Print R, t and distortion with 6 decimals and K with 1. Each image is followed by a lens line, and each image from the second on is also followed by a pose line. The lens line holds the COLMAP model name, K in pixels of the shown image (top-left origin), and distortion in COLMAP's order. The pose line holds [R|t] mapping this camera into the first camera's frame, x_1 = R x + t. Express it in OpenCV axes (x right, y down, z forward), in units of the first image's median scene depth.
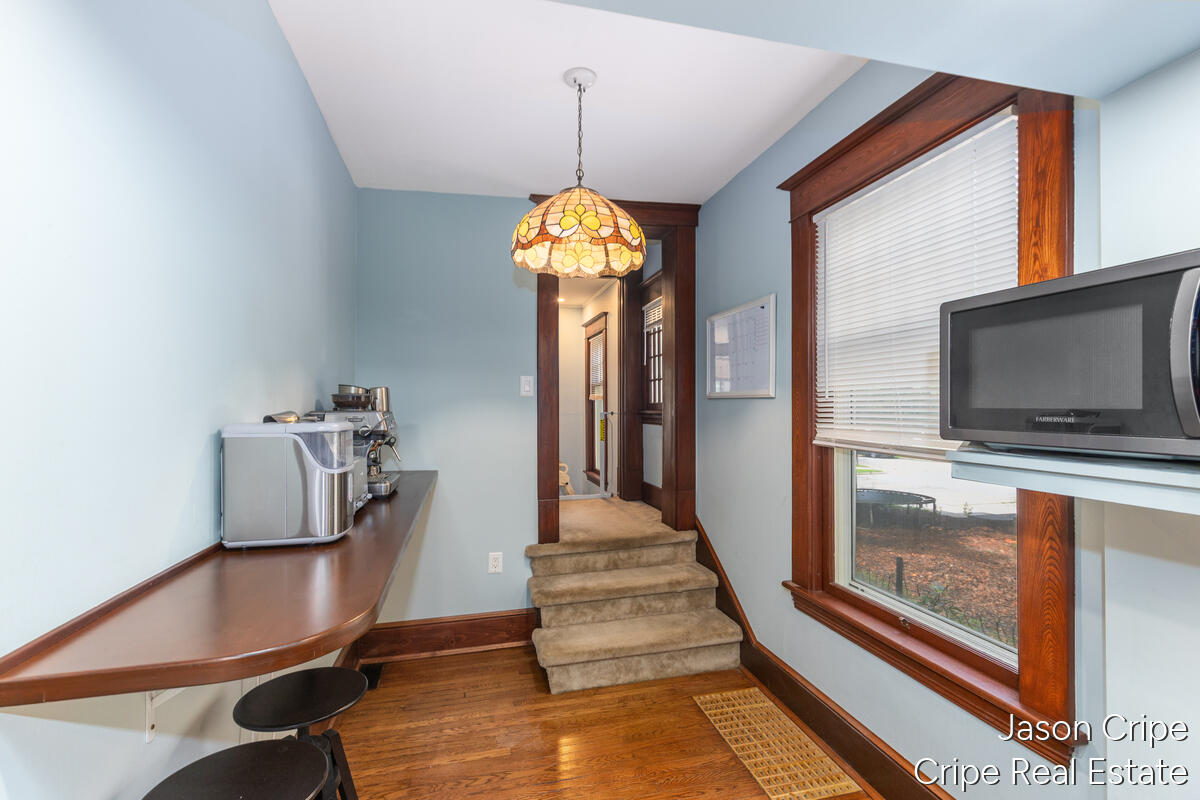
lens RADIAL K [[547.6, 0, 601.2], [0, 547.6, 406.4], [0, 0, 1]] dist [-0.003718, 0.000068]
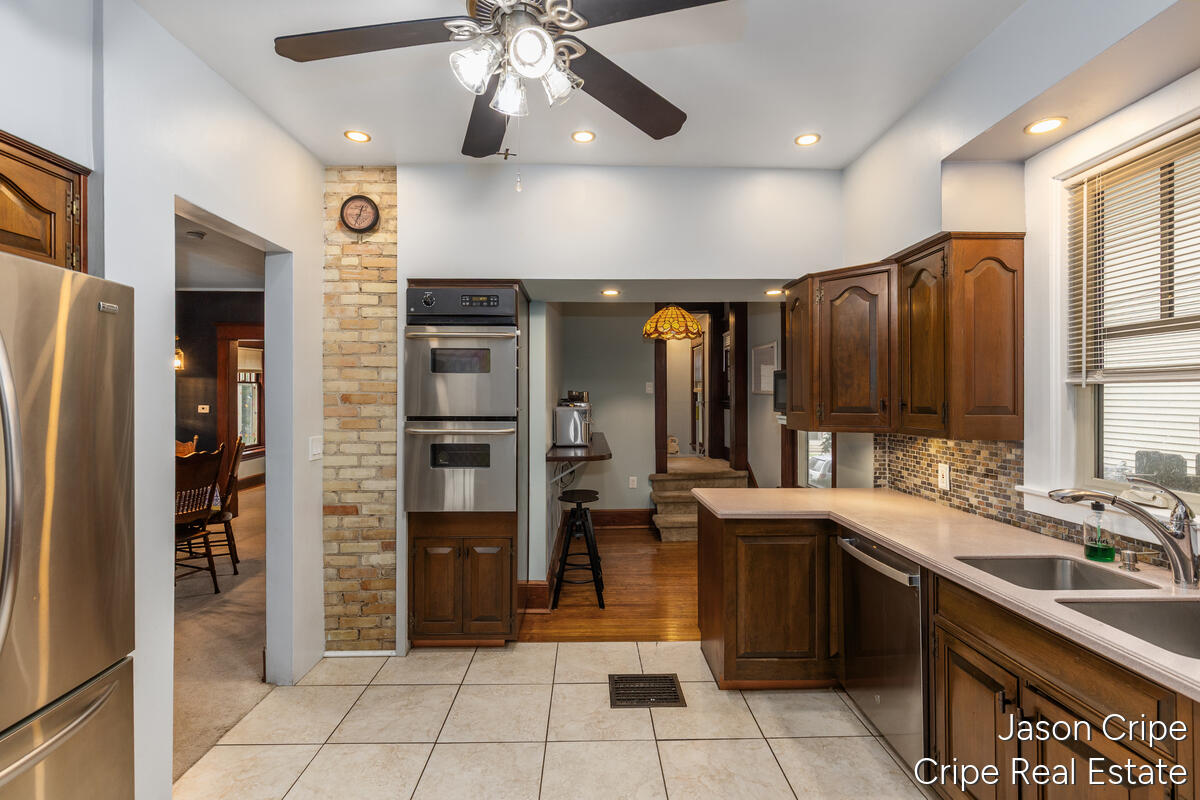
lens RADIAL K [[547.6, 0, 600.1], [0, 547.6, 397.2], [0, 0, 1]] dist [-0.003718, 0.000068]
pose [[0.976025, -0.004021, -0.217623, 0.102810], [0.004897, 0.999982, 0.003483, -0.012572], [0.217605, -0.004466, 0.976027, -0.826836]]
